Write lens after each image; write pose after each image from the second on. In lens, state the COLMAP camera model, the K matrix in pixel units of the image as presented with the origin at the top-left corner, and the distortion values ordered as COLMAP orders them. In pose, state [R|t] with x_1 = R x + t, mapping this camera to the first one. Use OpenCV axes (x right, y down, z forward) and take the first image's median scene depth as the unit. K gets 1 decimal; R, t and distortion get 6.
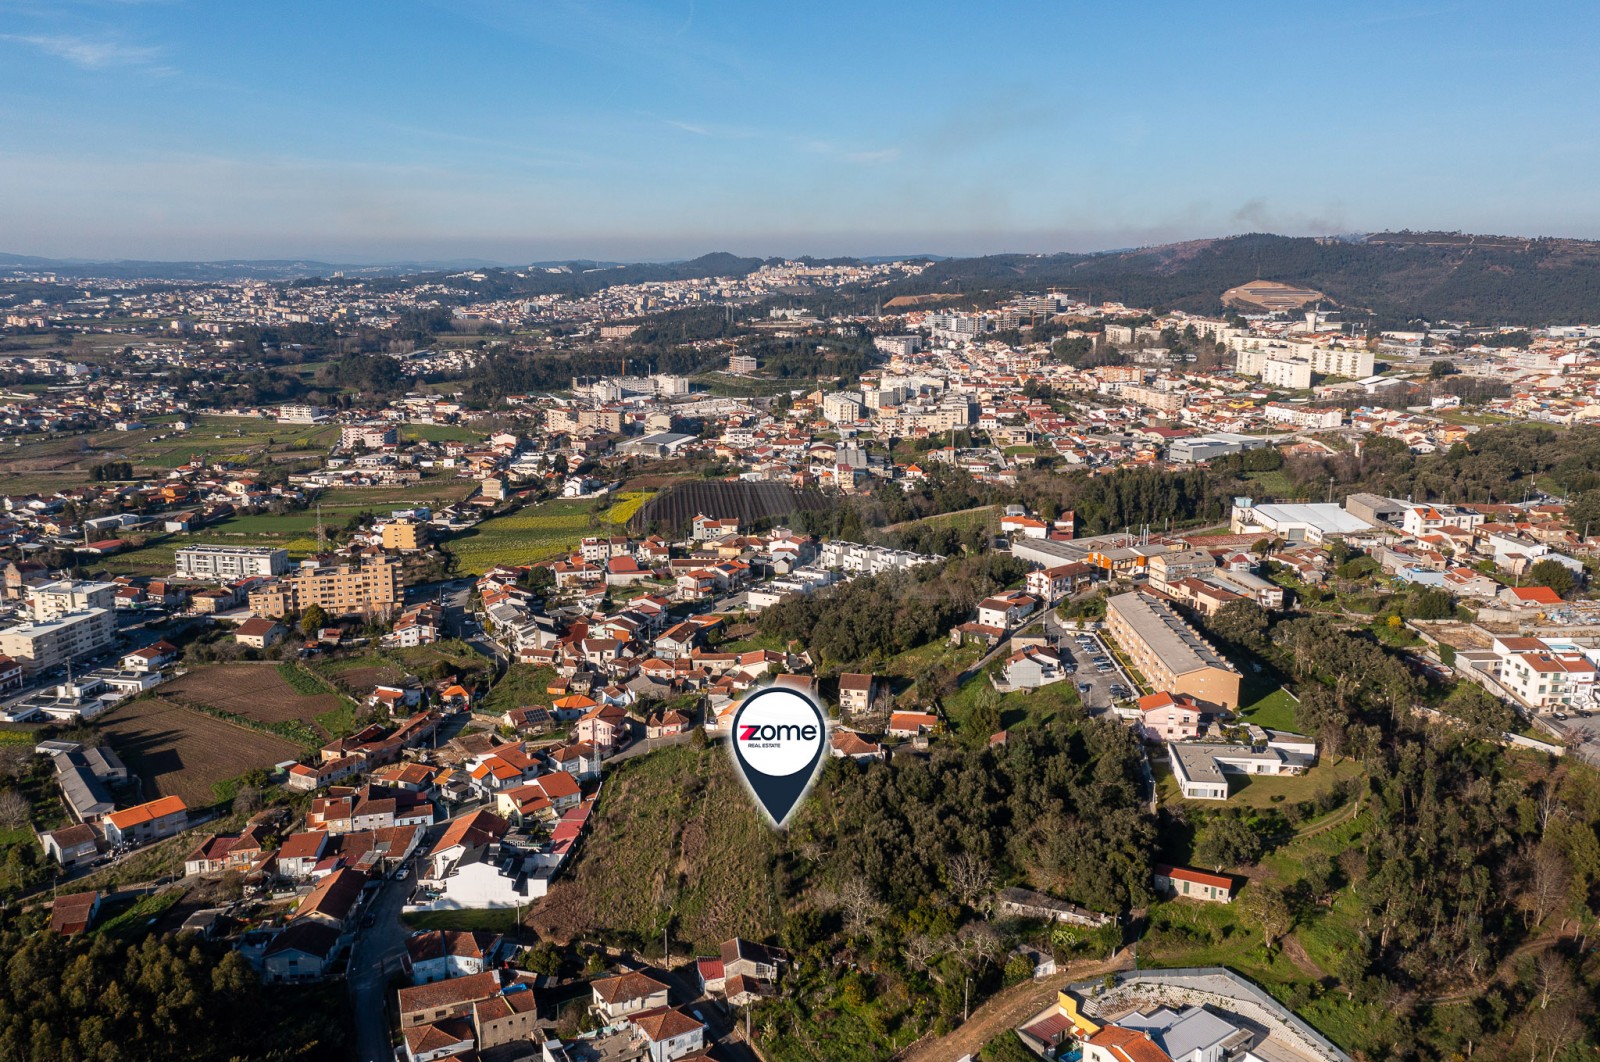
lens RADIAL K [[1261.6, 0, 799.7], [0, 1261.6, 535.0], [0, 0, 1]] dist [0.000884, 0.043465]
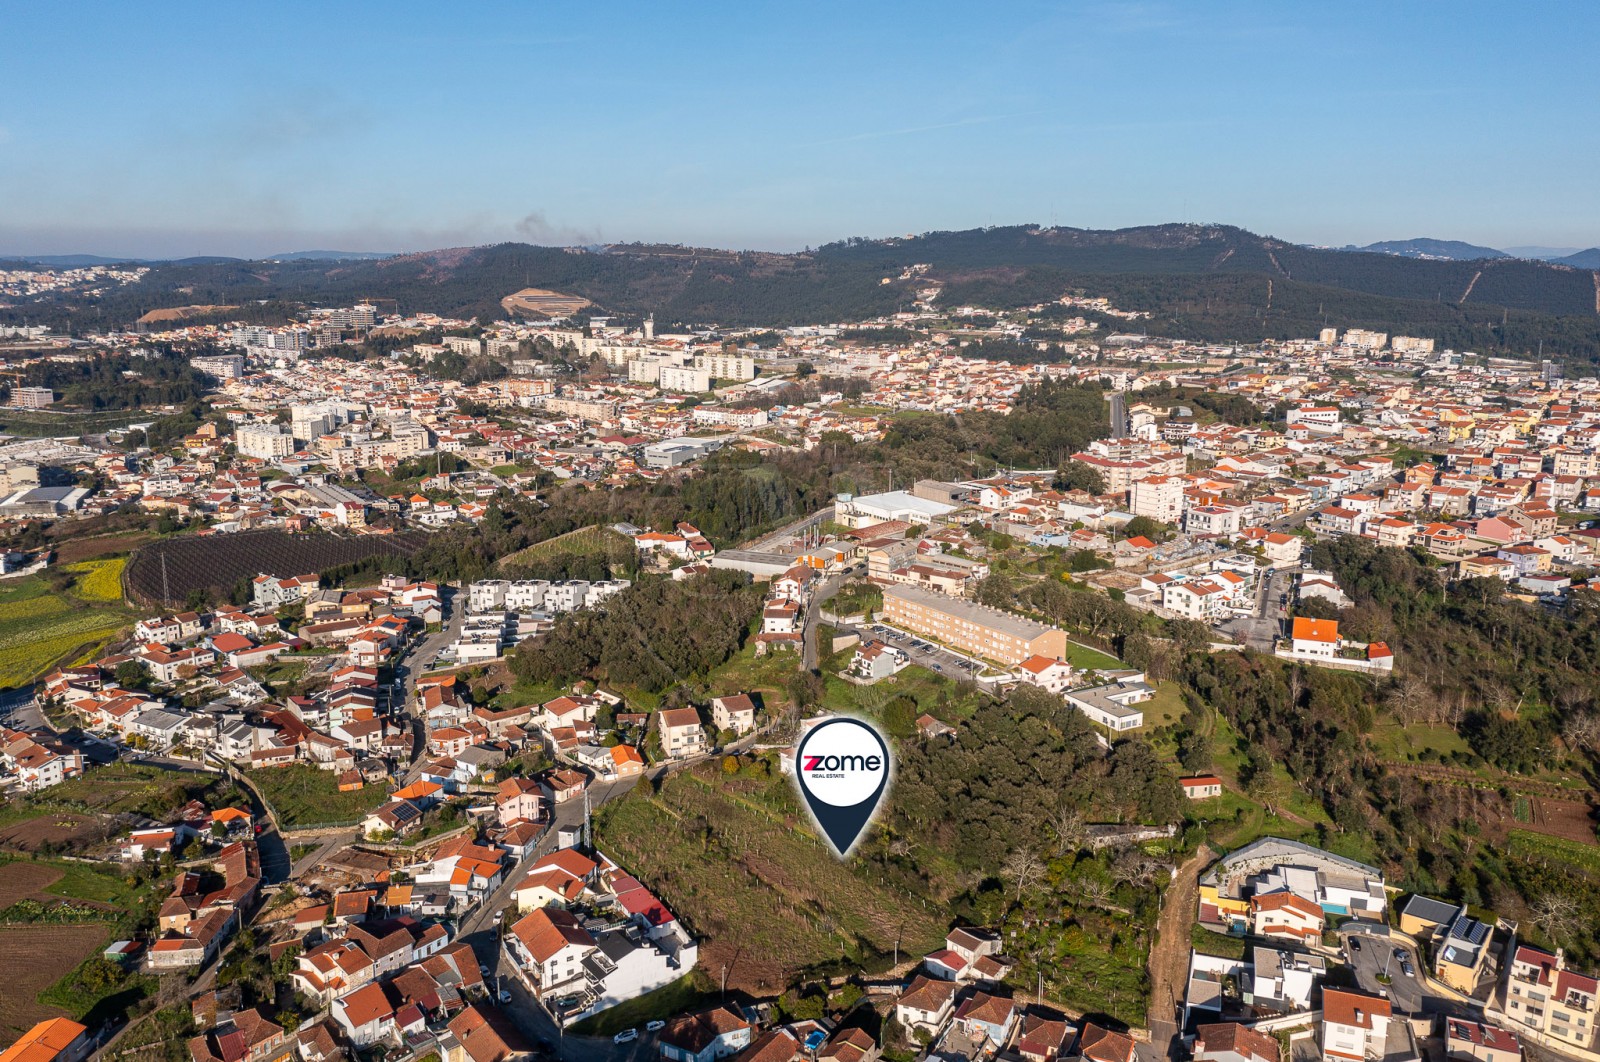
lens RADIAL K [[1261.6, 0, 799.6], [0, 1261.6, 525.7], [0, 0, 1]] dist [0.000884, 0.043465]
pose [[0.819100, -0.116341, 0.561730, -0.394386], [0.121504, 0.992187, 0.028321, -0.044408], [-0.560636, 0.045054, 0.826836, 0.070378]]
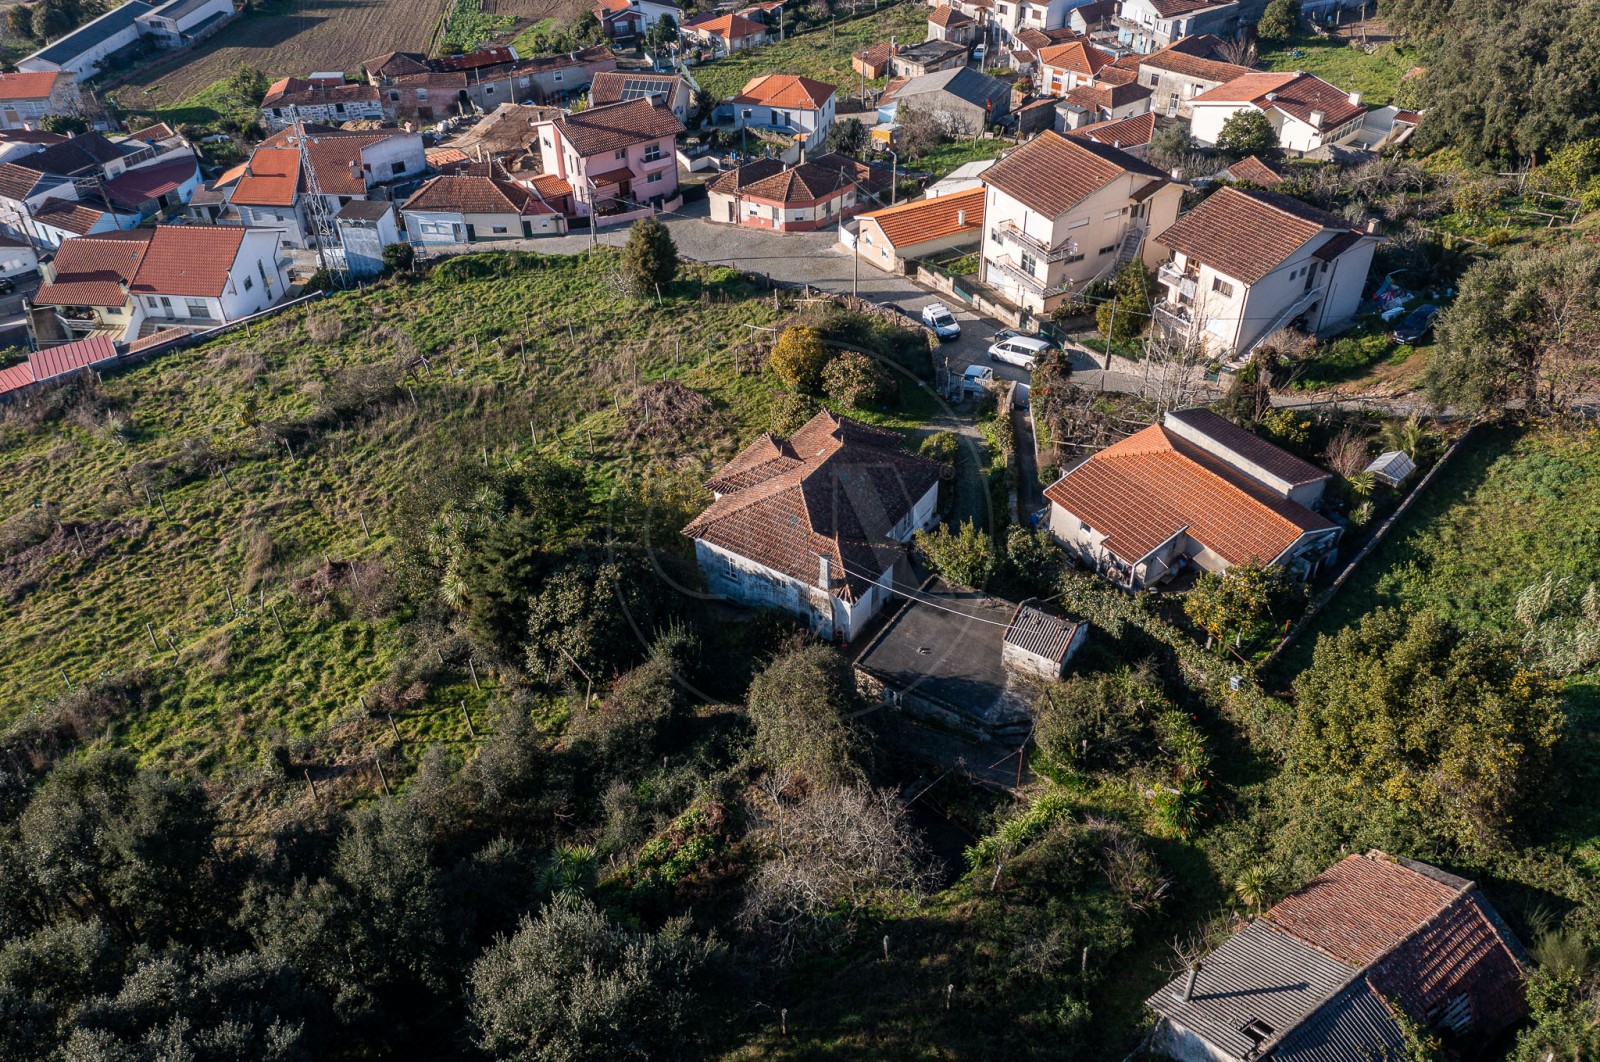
lens RADIAL K [[1261.6, 0, 799.8], [0, 1261.6, 534.4], [0, 0, 1]] dist [0.000884, 0.043465]
pose [[0.691360, 0.434414, -0.577326, 0.123531], [-0.130272, 0.860910, 0.491796, 0.044811], [0.710669, -0.264799, 0.651791, 0.610092]]
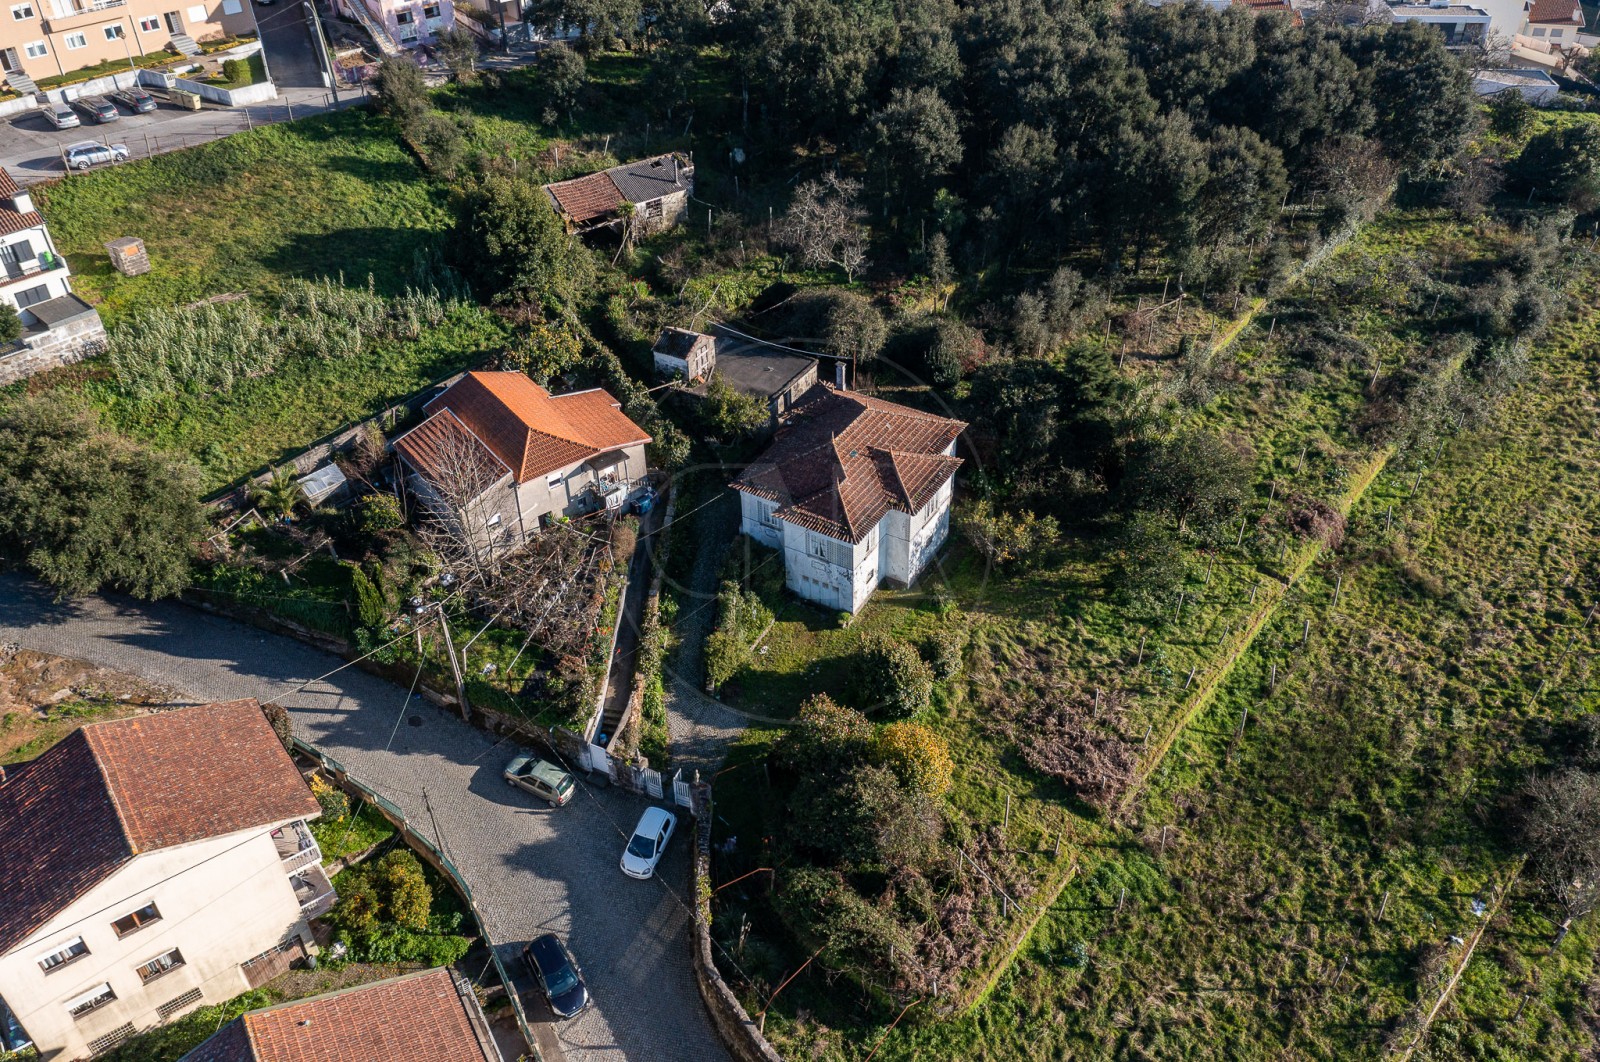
lens RADIAL K [[1261.6, 0, 801.6], [0, 1261.6, 531.8], [0, 0, 1]] dist [0.000884, 0.043465]
pose [[-0.721877, -0.408416, 0.558651, -0.064627], [0.162001, 0.685108, 0.710199, 0.001270], [-0.672792, 0.603178, -0.428400, 0.801783]]
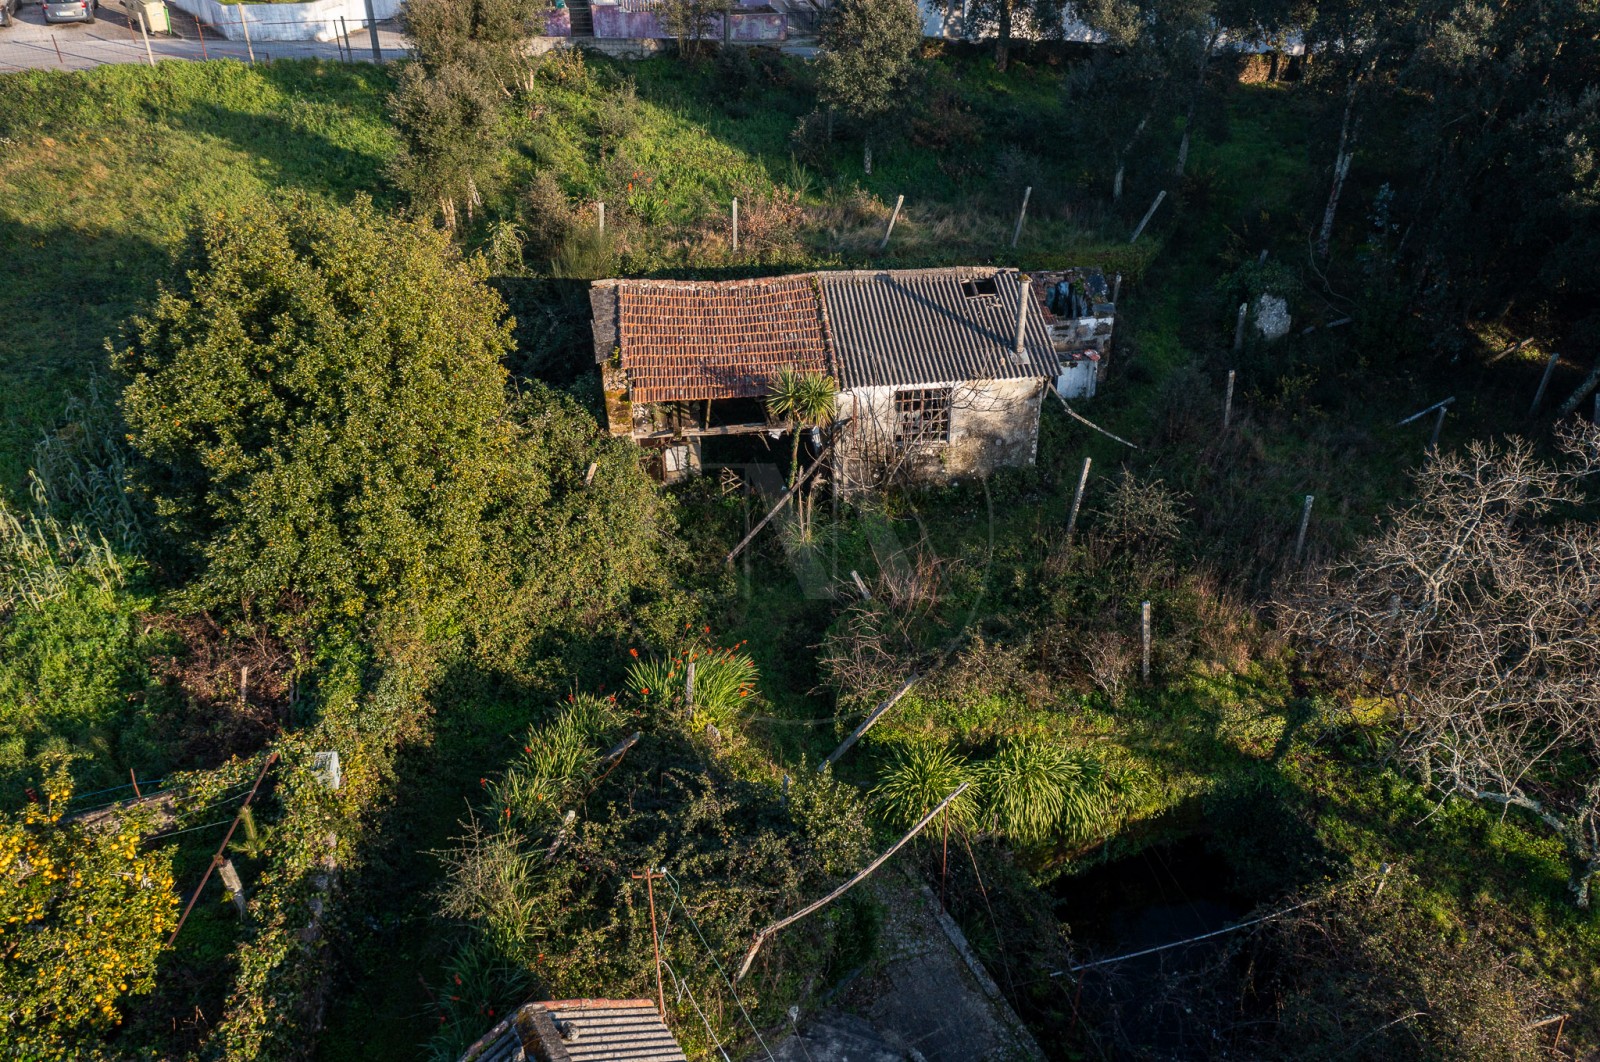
lens RADIAL K [[1261.6, 0, 798.1], [0, 1261.6, 538.5], [0, 0, 1]] dist [0.000884, 0.043465]
pose [[-0.304626, -0.472134, 0.827220, 0.044386], [0.204705, 0.815749, 0.540970, 0.083751], [-0.930214, 0.334130, -0.151850, 0.707423]]
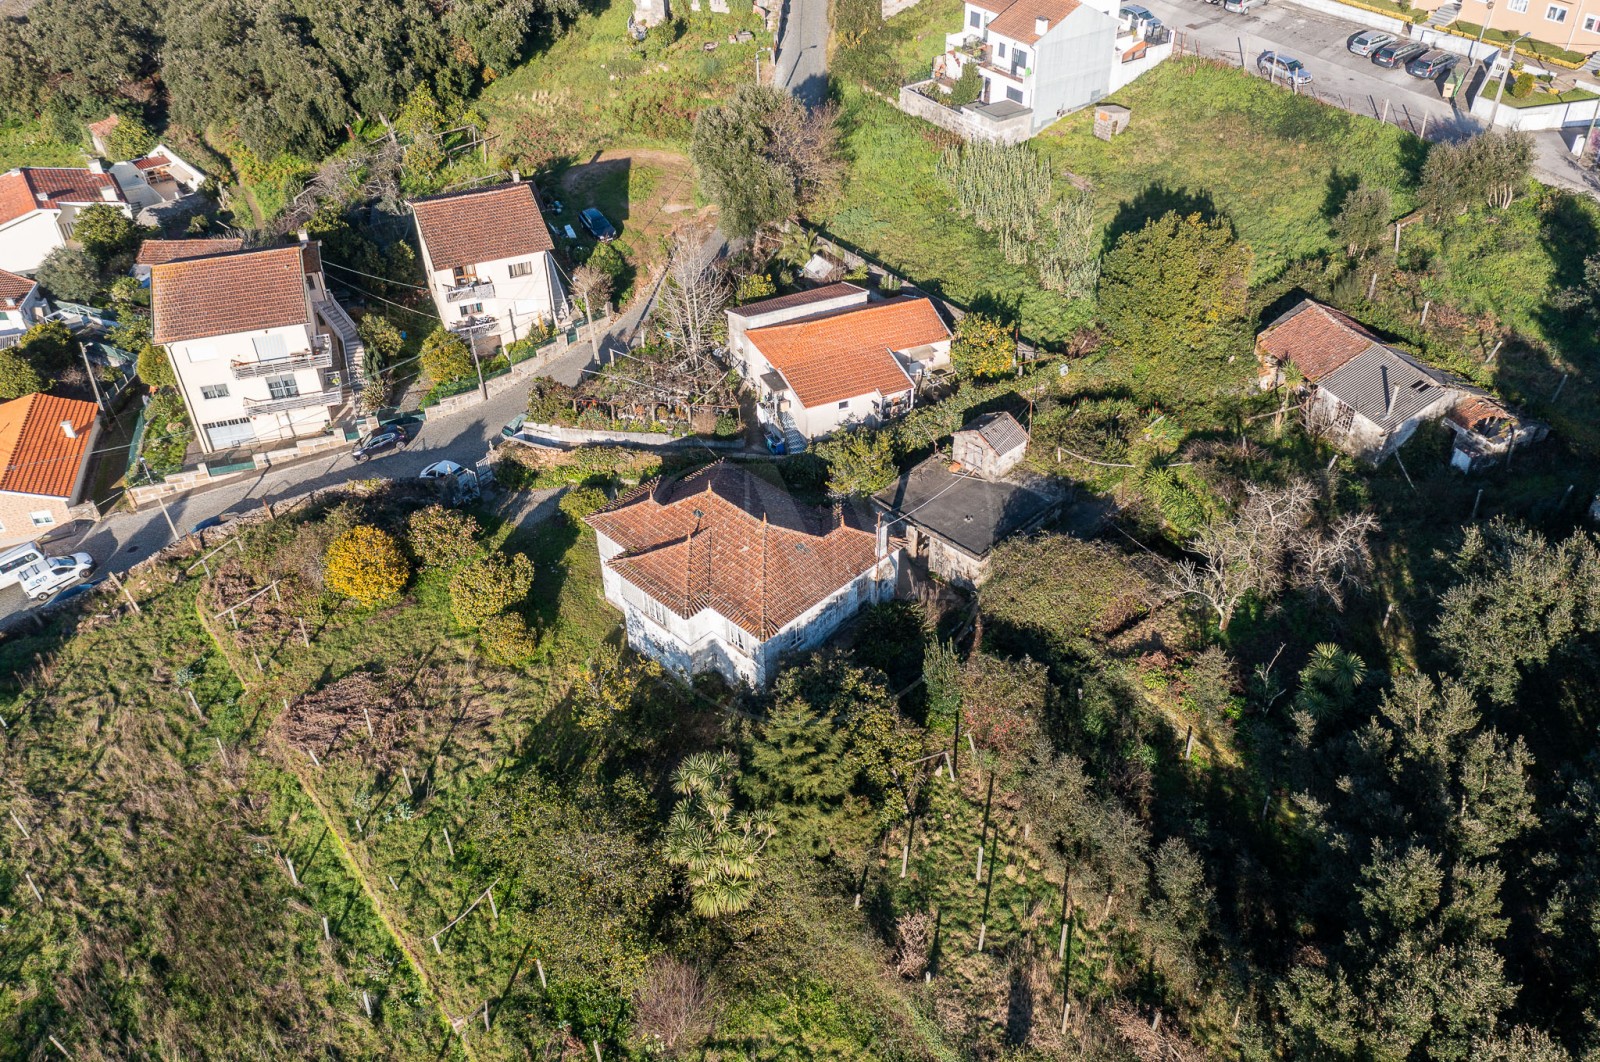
lens RADIAL K [[1261.6, 0, 795.1], [0, 1261.6, 538.8], [0, 0, 1]] dist [0.000884, 0.043465]
pose [[0.844389, -0.345589, 0.409361, -0.024940], [0.132985, 0.875410, 0.464728, 0.048147], [-0.518963, -0.337972, 0.785145, 0.593230]]
